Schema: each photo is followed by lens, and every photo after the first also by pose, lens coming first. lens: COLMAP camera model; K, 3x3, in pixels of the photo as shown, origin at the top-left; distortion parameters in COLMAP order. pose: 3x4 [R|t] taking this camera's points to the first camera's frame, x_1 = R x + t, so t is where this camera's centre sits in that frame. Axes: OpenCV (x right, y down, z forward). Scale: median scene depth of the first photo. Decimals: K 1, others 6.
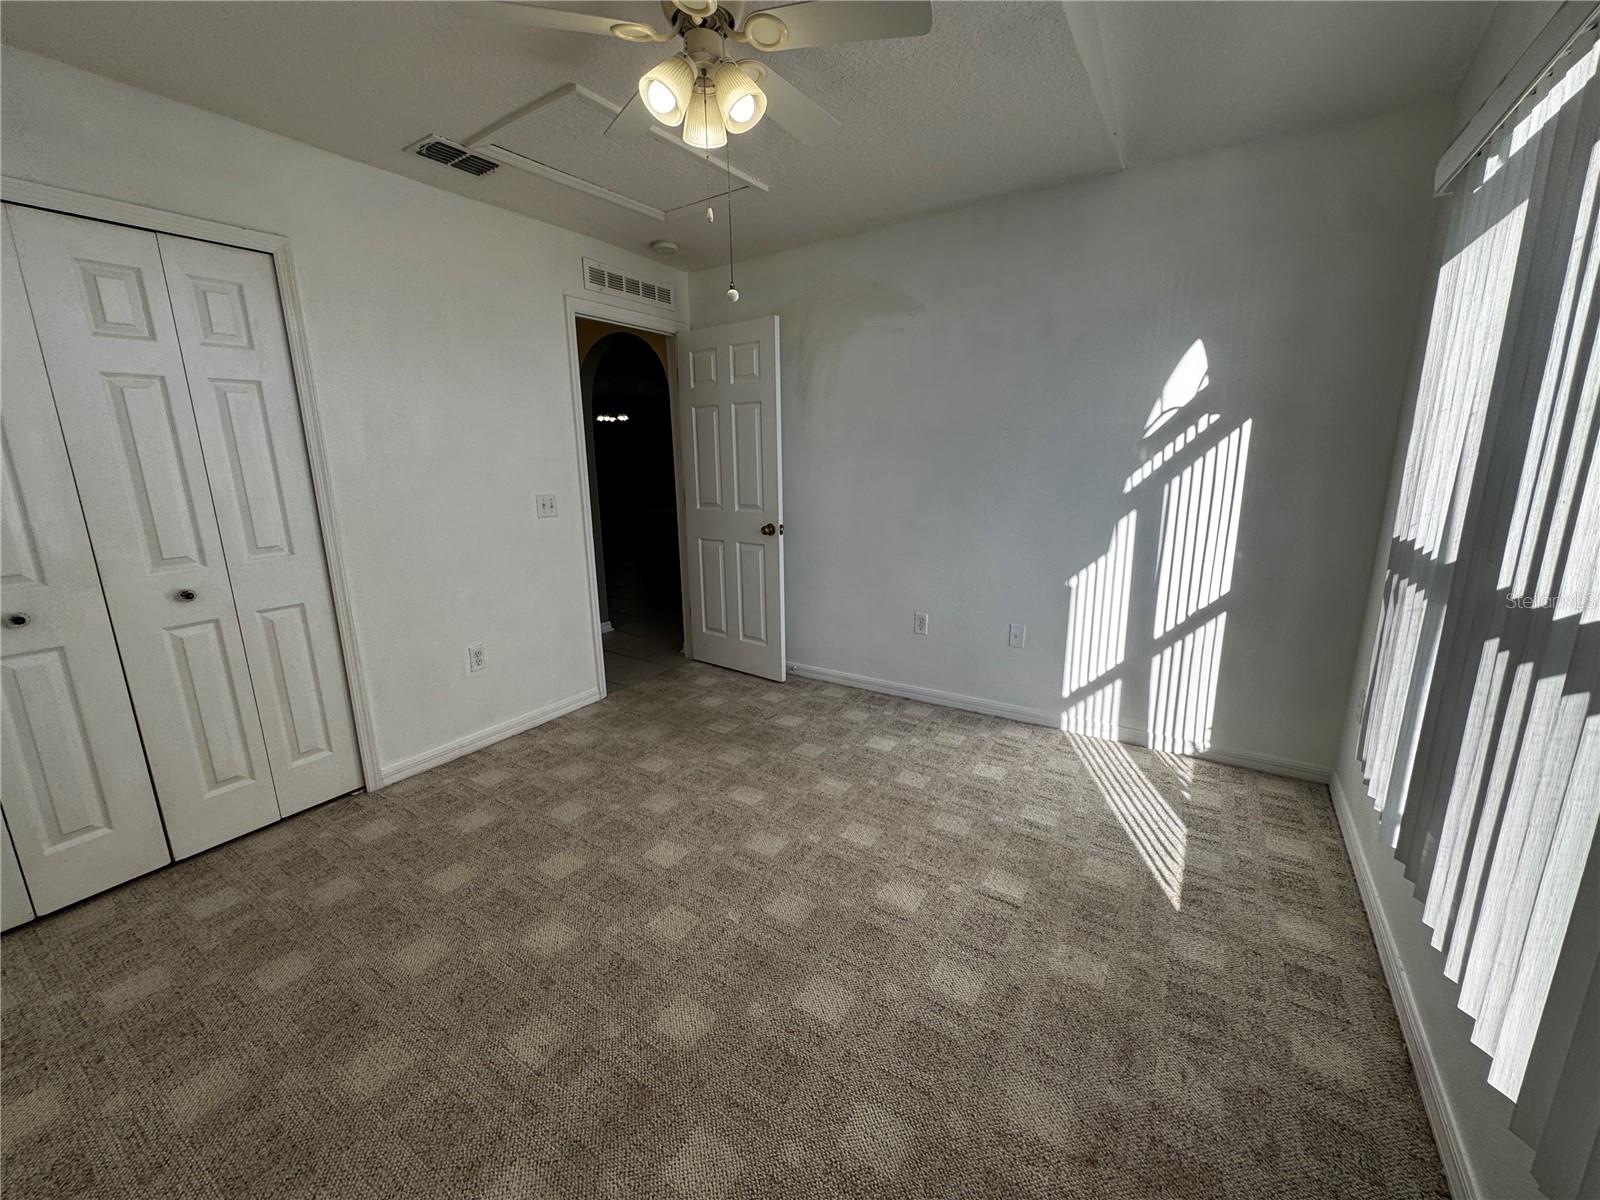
lens RADIAL K [[638.9, 0, 800.4], [0, 638.9, 594.5], [0, 0, 1]] dist [-0.007881, -0.000465]
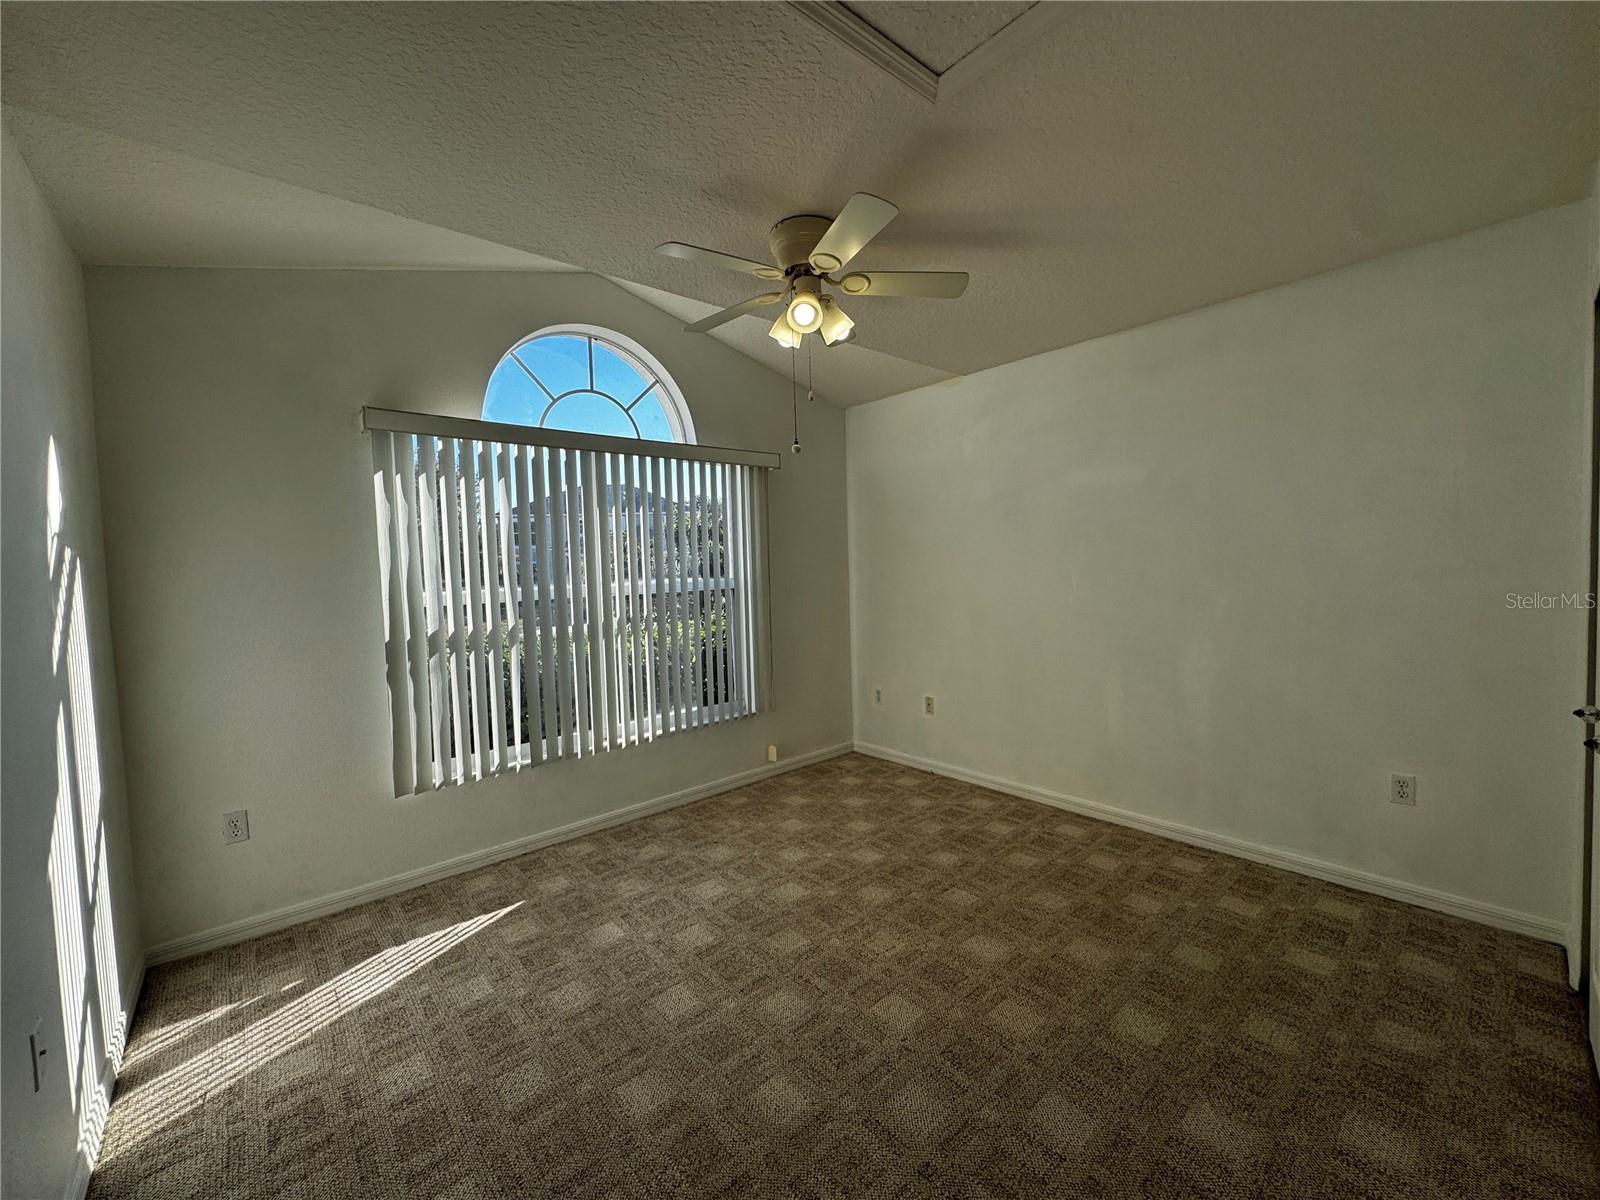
lens RADIAL K [[638.9, 0, 797.5], [0, 638.9, 595.5], [0, 0, 1]] dist [-0.007881, -0.000465]
pose [[-0.959849, 0.025042, 0.279399, -0.320704], [0.100346, 0.960753, 0.258620, -0.368326], [-0.261957, 0.276273, -0.924690, 1.605500]]
